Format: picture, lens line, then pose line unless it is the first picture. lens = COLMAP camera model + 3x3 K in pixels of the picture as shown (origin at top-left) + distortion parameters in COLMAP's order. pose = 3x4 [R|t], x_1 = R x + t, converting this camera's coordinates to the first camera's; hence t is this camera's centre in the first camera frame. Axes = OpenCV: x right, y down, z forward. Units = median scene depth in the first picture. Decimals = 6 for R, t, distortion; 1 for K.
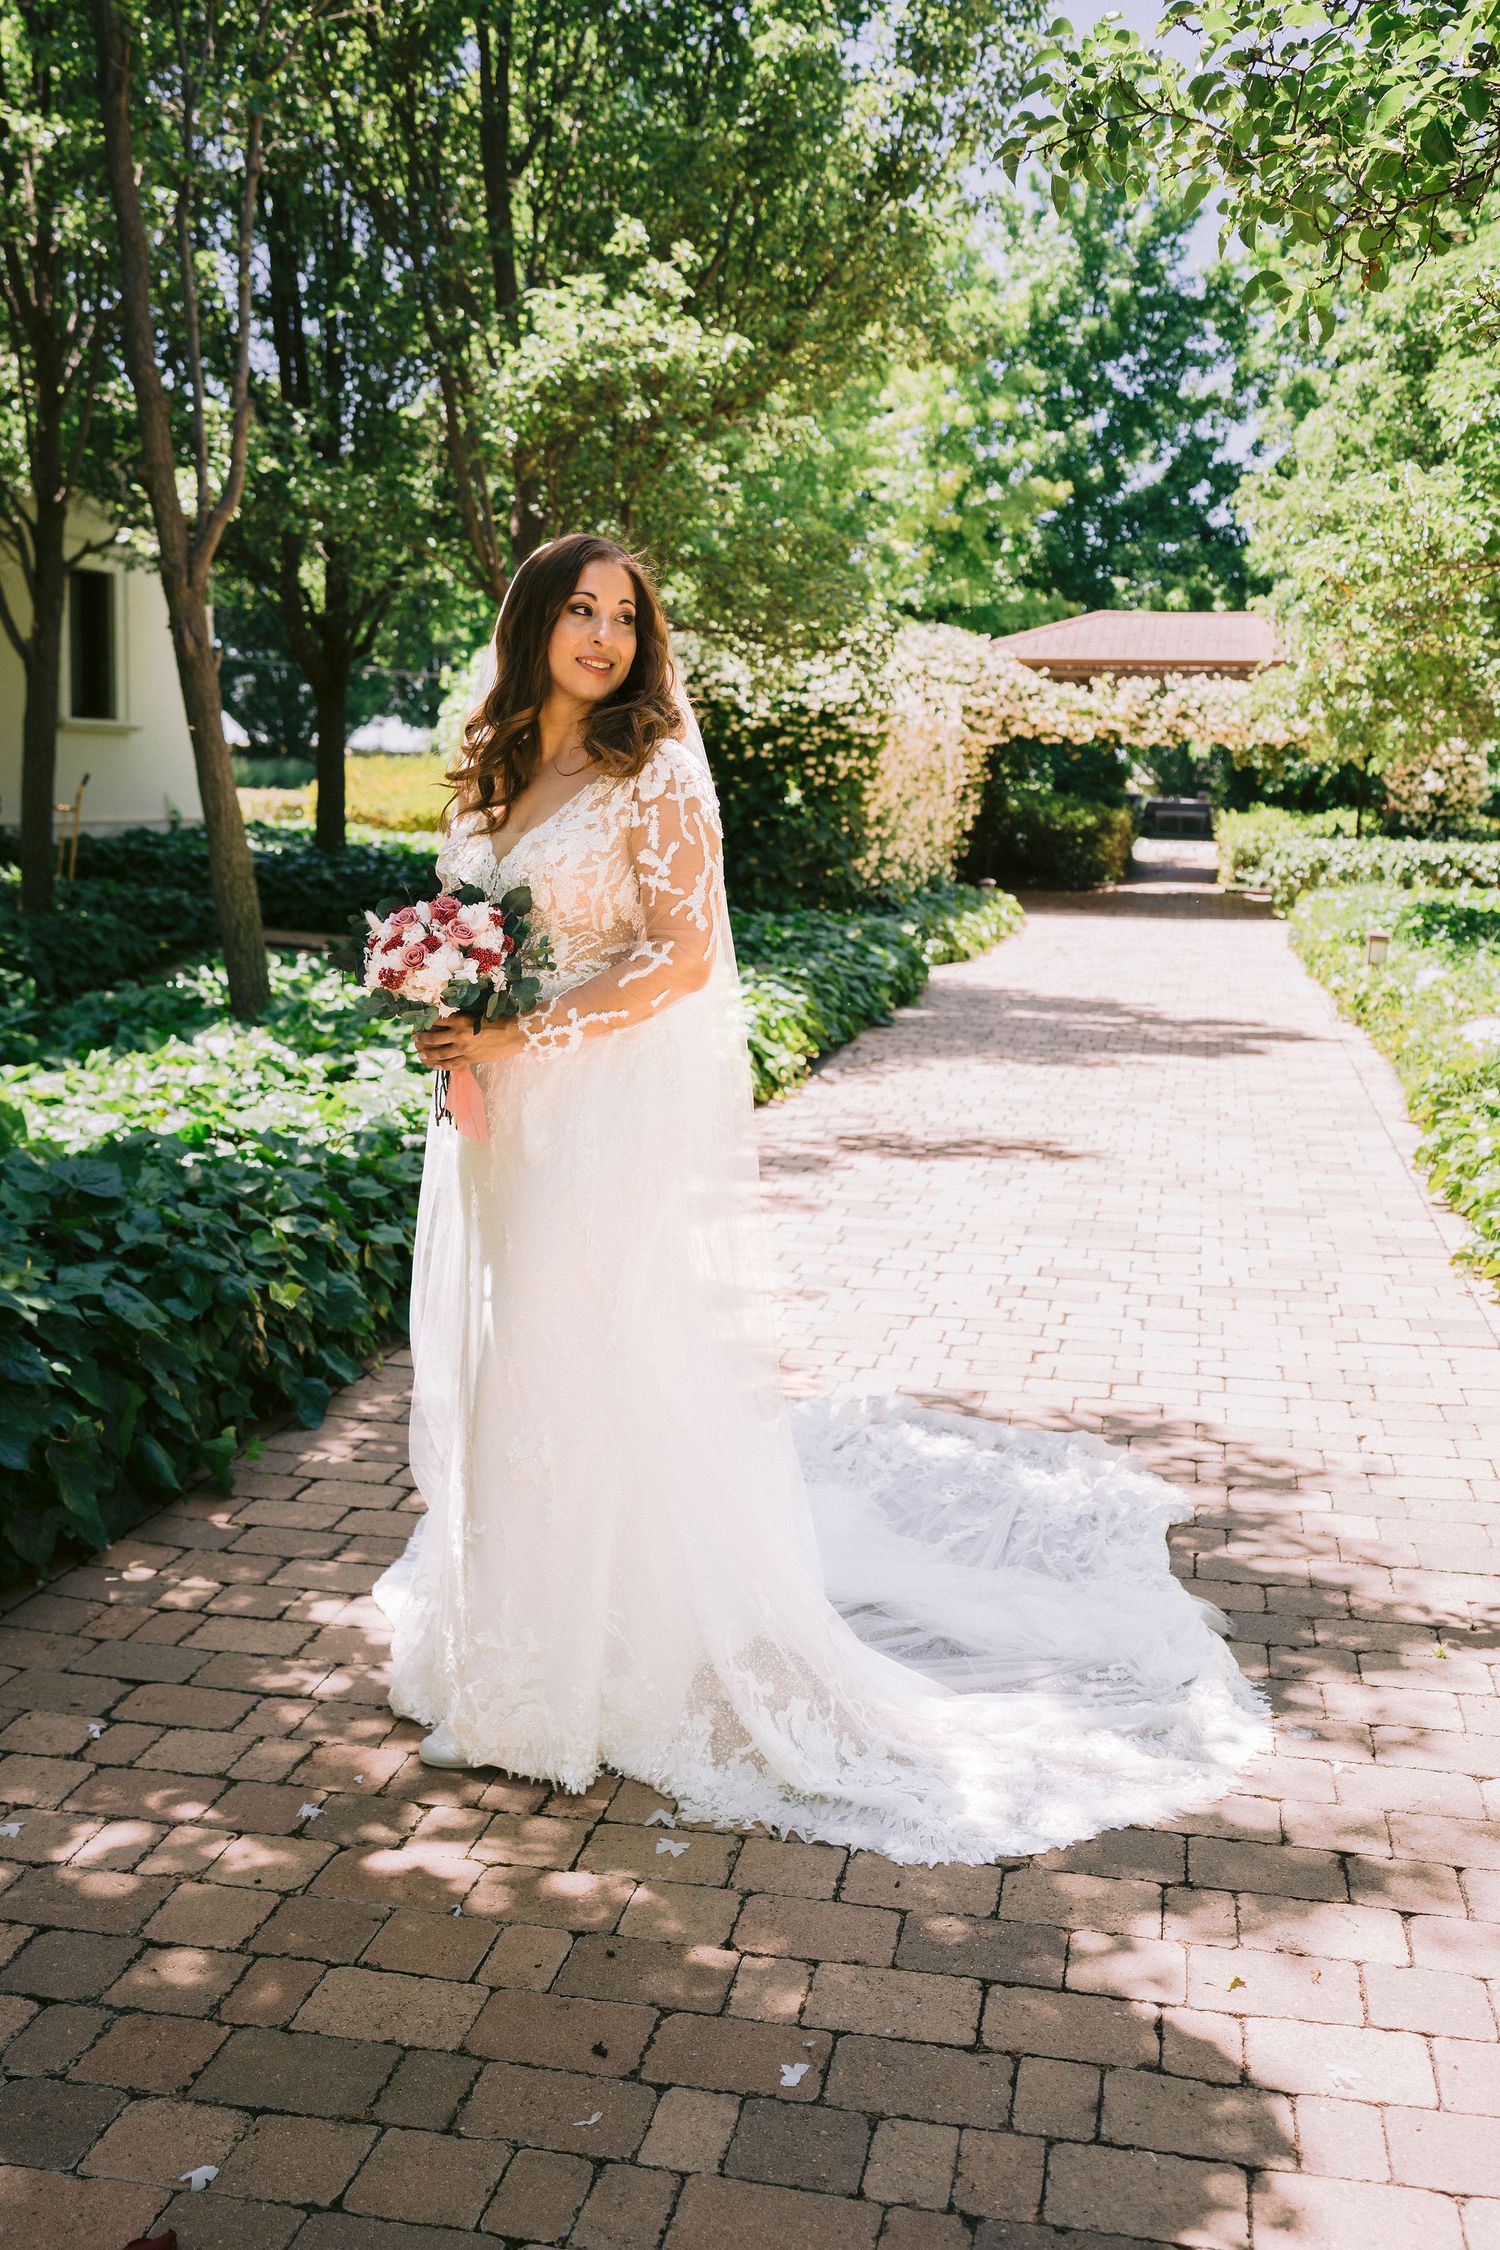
lens RADIAL K [[2185.1, 0, 726.5], [0, 2185.1, 1125.9], [0, 0, 1]] dist [-0.002075, 0.007038]
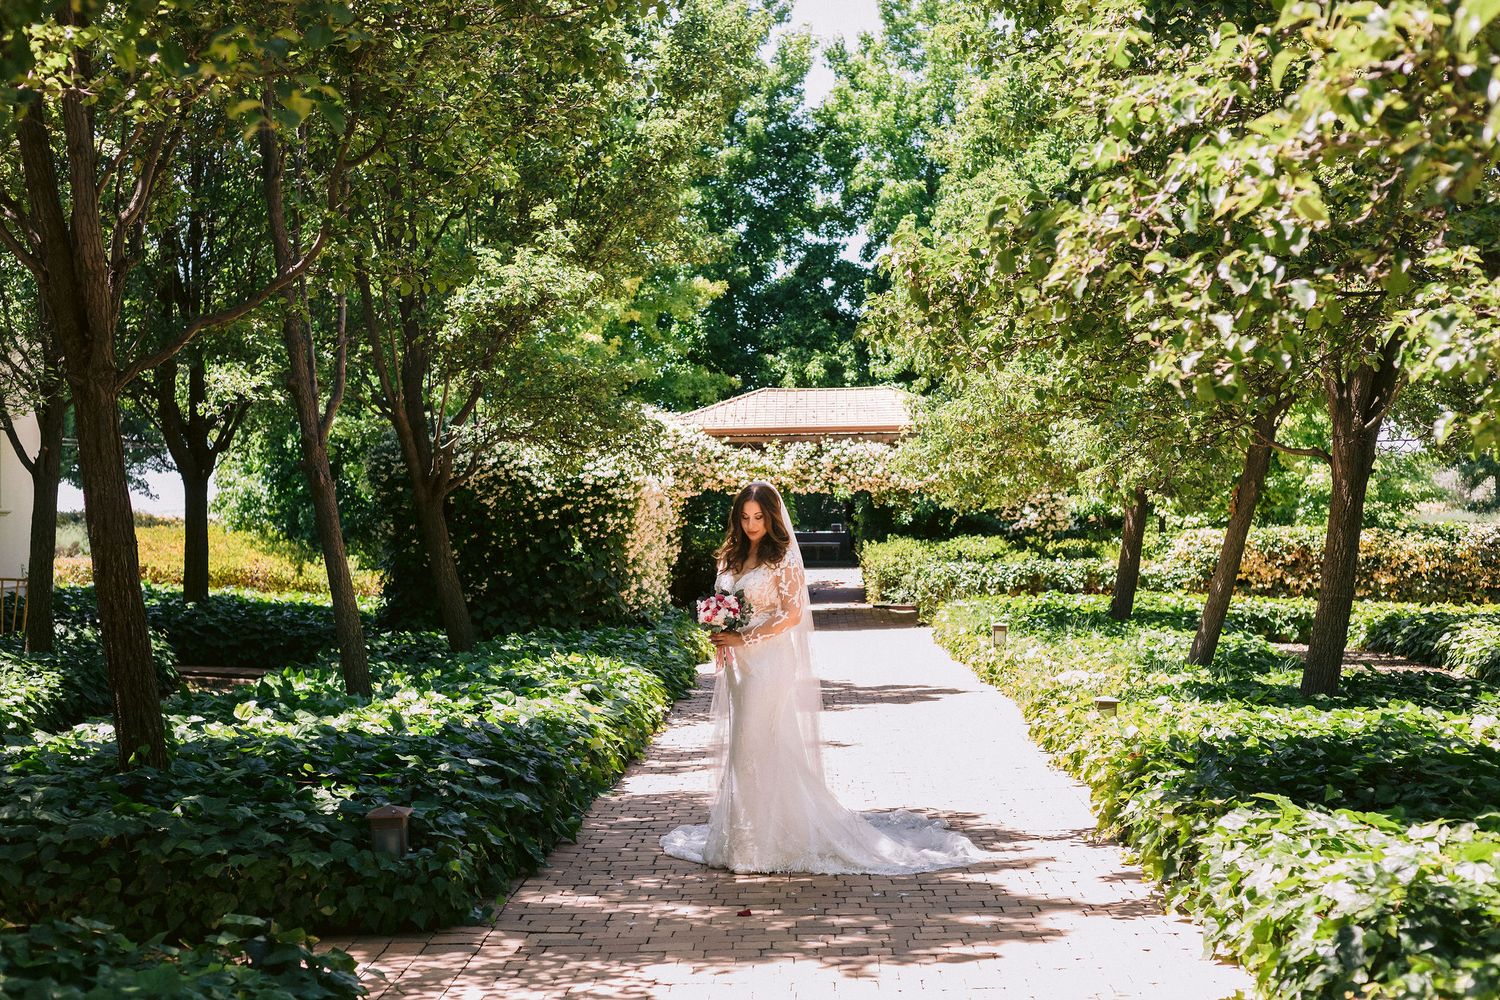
lens RADIAL K [[2250.7, 0, 750.0], [0, 2250.7, 500.0], [0, 0, 1]] dist [0.047586, -0.050241]
pose [[0.982815, -0.036117, 0.181026, -0.115016], [0.065311, 0.985276, -0.158006, 0.048464], [-0.172653, 0.167113, 0.970703, -0.381688]]
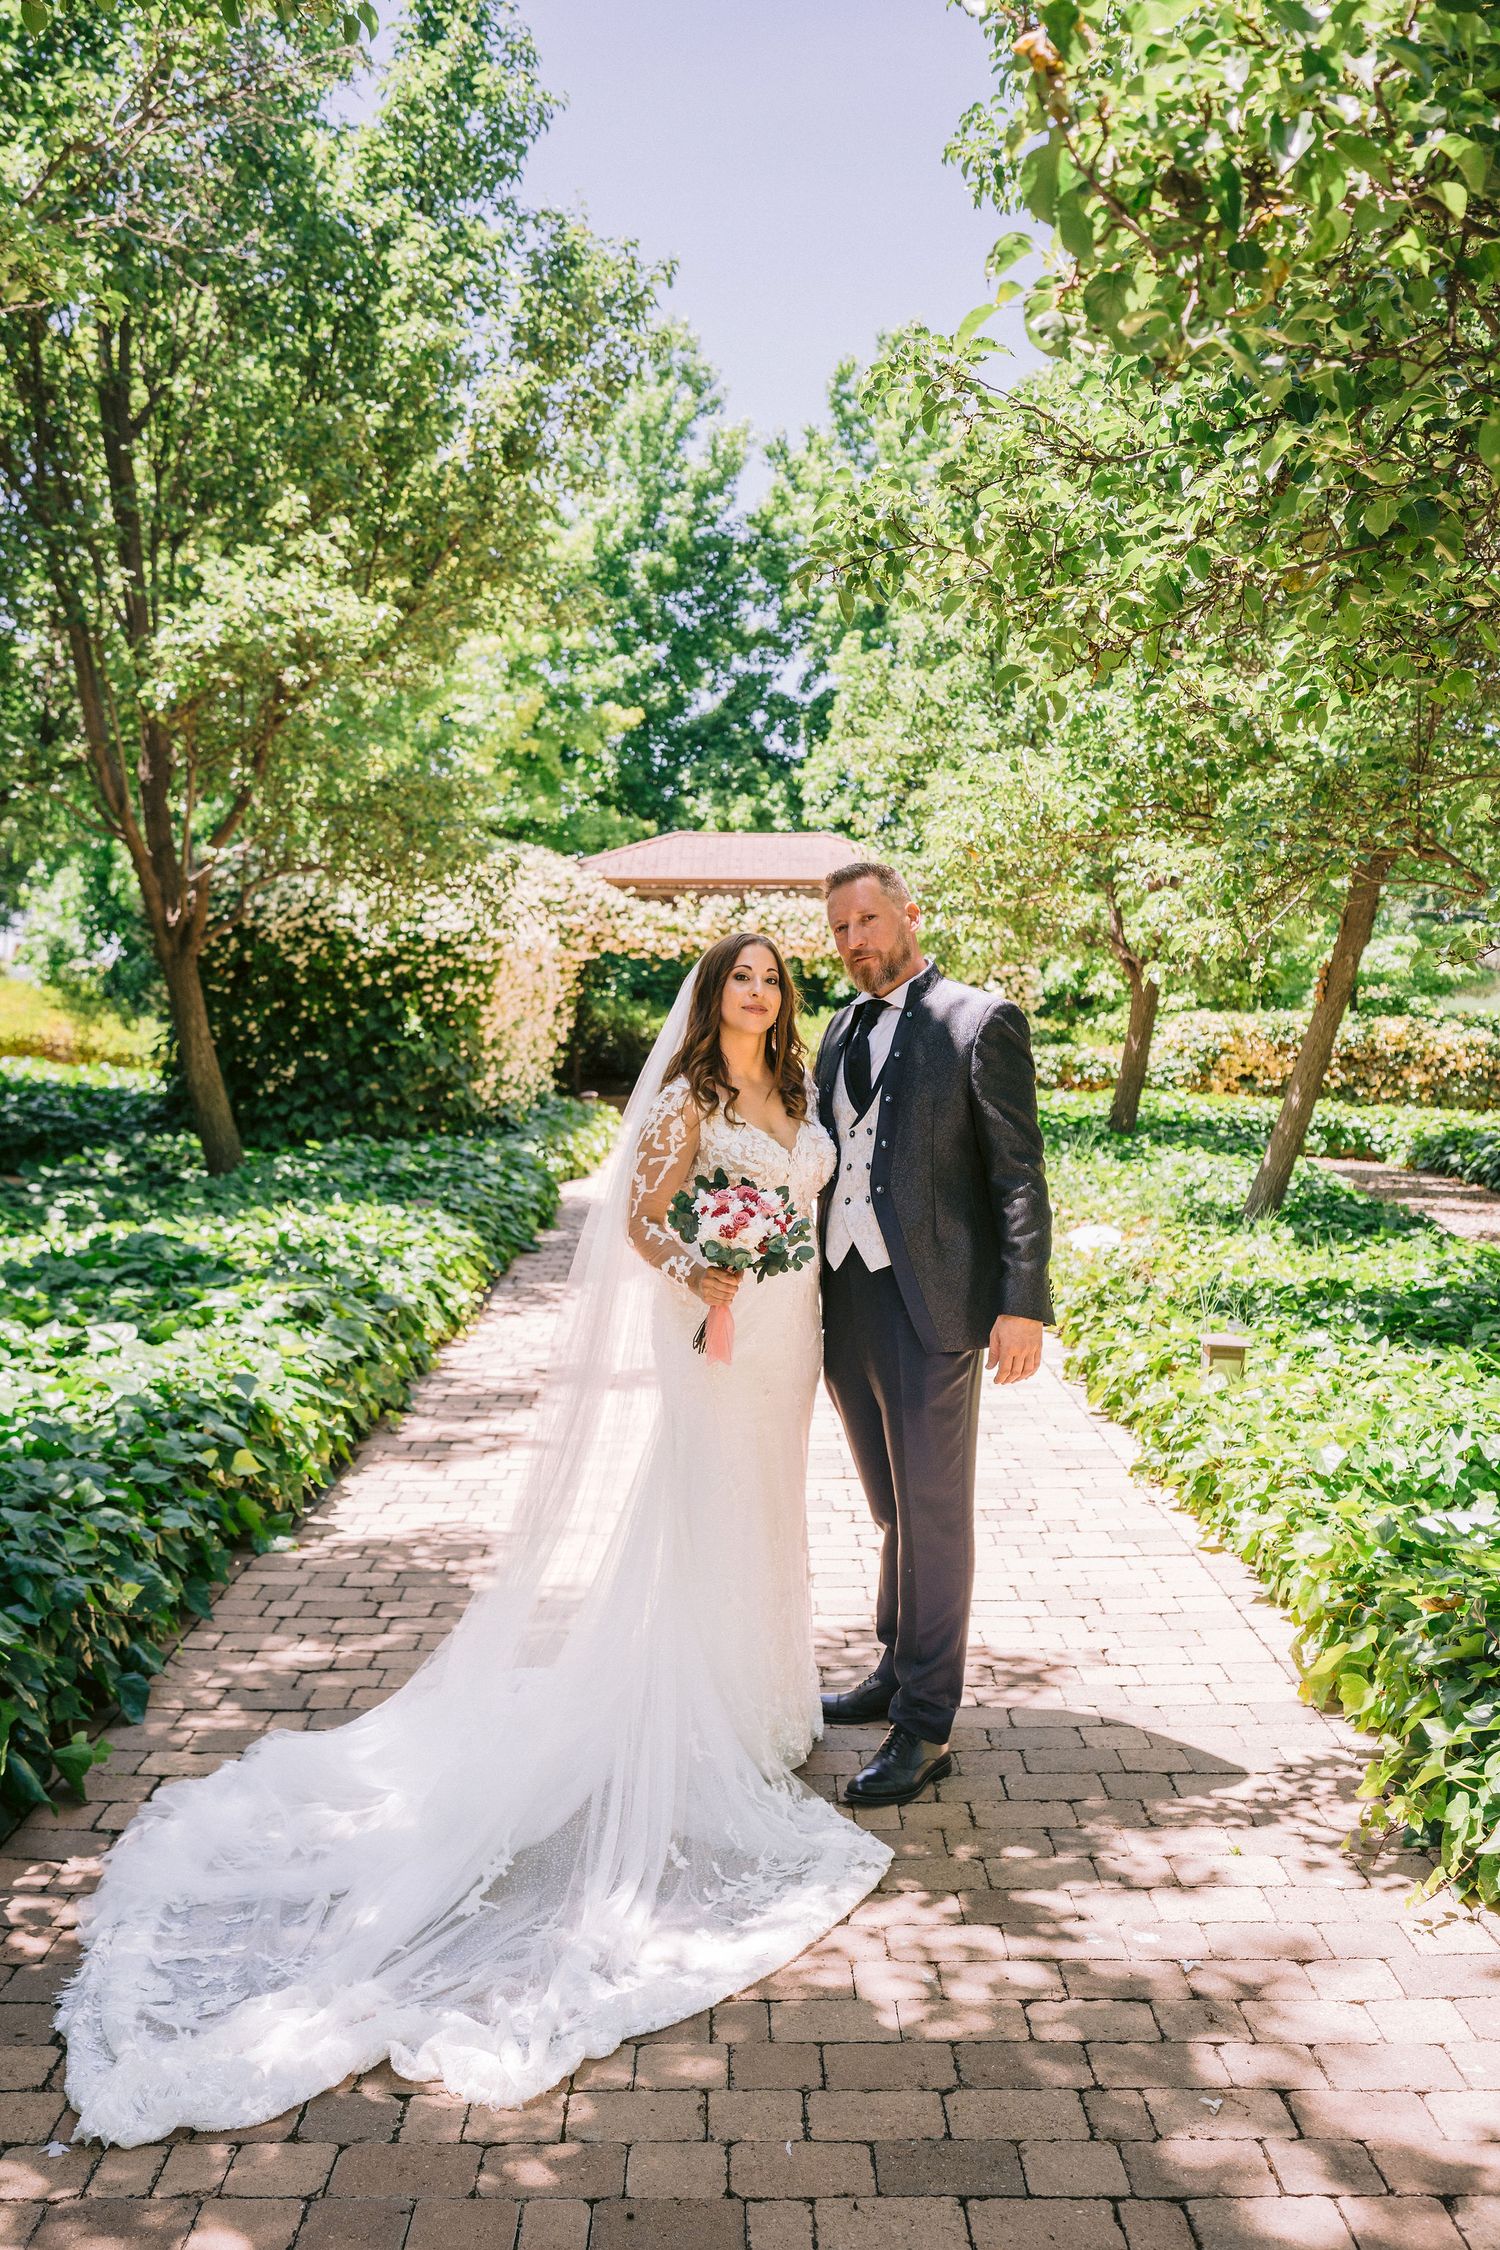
lens RADIAL K [[2177.6, 0, 741.2], [0, 2177.6, 1121.6], [0, 0, 1]] dist [-0.003878, 0.011317]
pose [[0.978063, -0.028234, 0.206387, -0.030456], [0.046689, 0.995278, -0.085104, -0.010926], [-0.203010, 0.092873, 0.974762, -0.019597]]
